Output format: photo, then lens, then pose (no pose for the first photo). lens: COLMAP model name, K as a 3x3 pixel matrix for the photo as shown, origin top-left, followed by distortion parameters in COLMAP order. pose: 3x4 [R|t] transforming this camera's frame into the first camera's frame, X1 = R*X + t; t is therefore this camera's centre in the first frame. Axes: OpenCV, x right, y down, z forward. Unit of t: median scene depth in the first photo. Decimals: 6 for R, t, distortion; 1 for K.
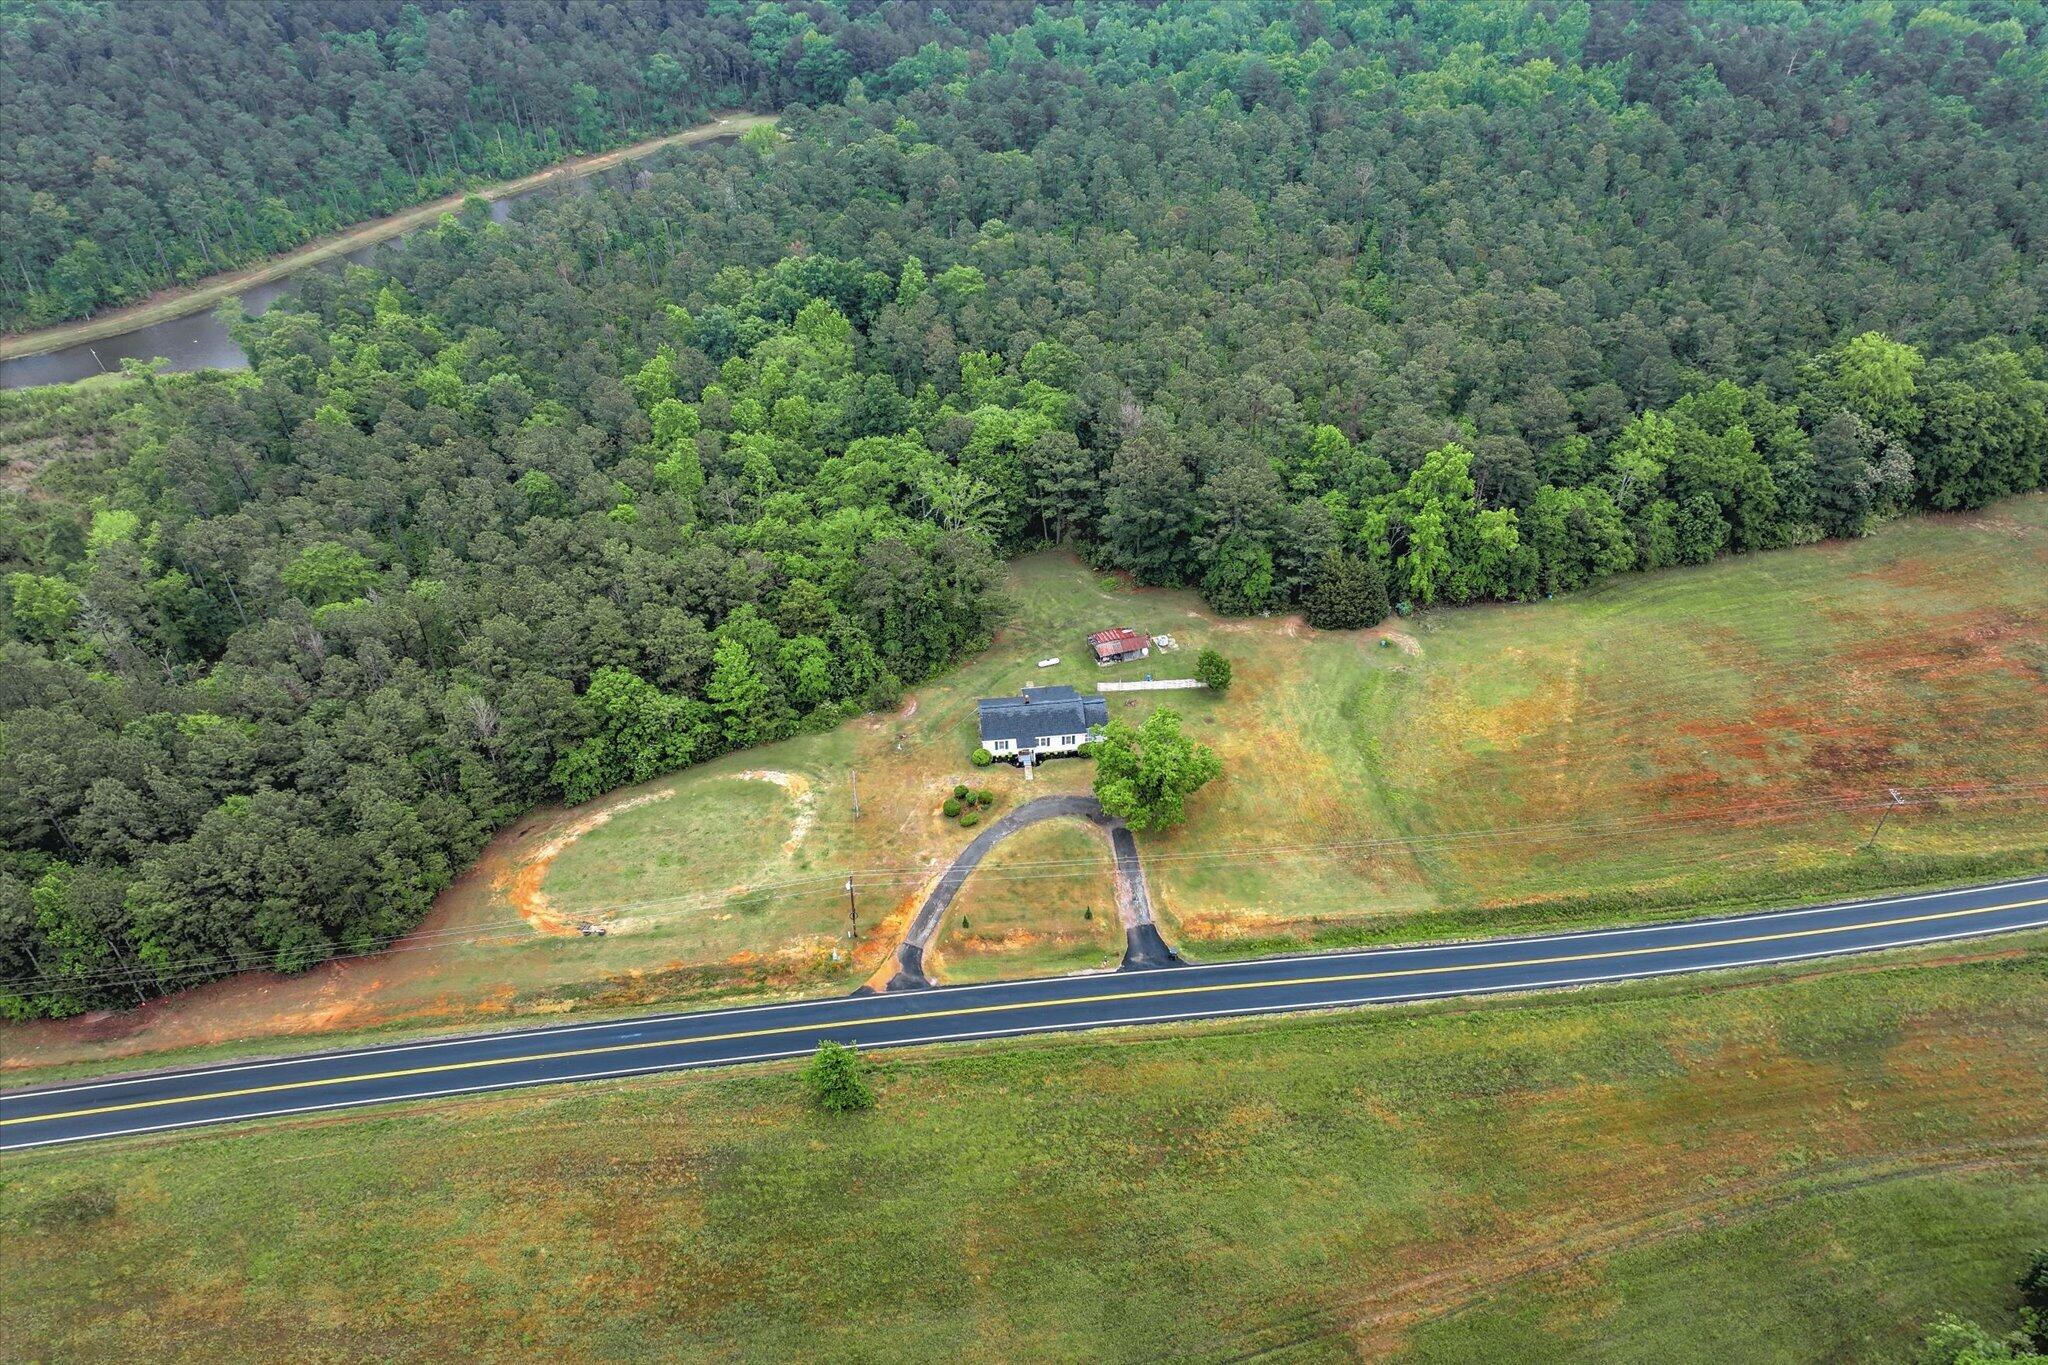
lens RADIAL K [[1442.6, 0, 1031.3], [0, 1442.6, 680.1], [0, 0, 1]] dist [-0.004060, 0.016260]
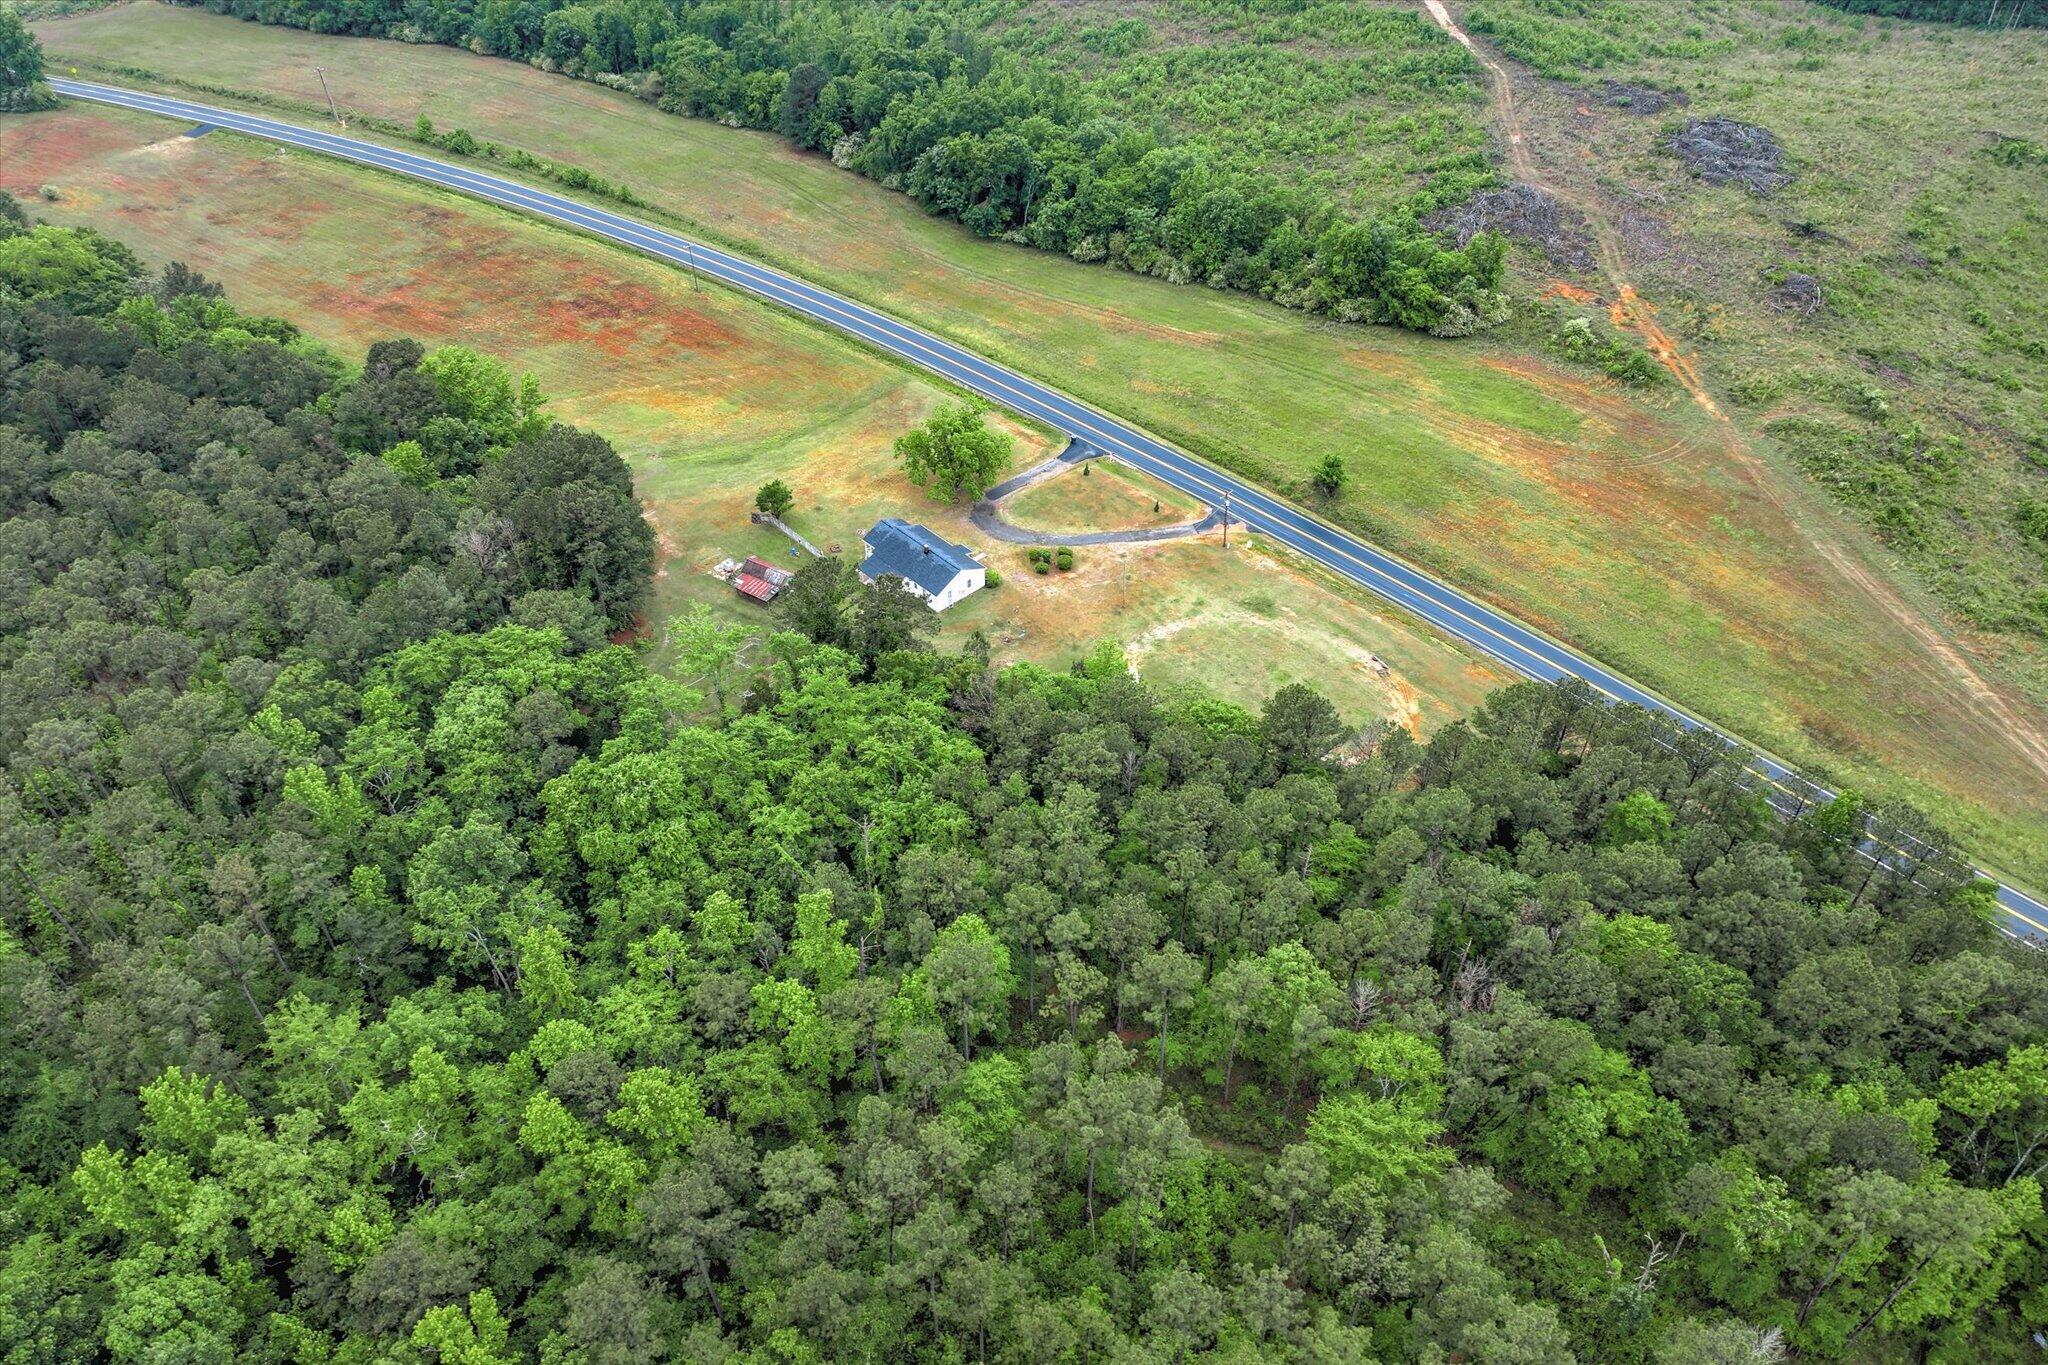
lens RADIAL K [[1446.7, 0, 1035.4], [0, 1446.7, 677.1], [0, 0, 1]] dist [0.008275, 0.006488]
pose [[-0.614602, -0.509685, 0.602068, -0.752141], [0.487973, 0.354030, 0.797838, -0.773627], [-0.619796, 0.784145, 0.031125, 1.049777]]
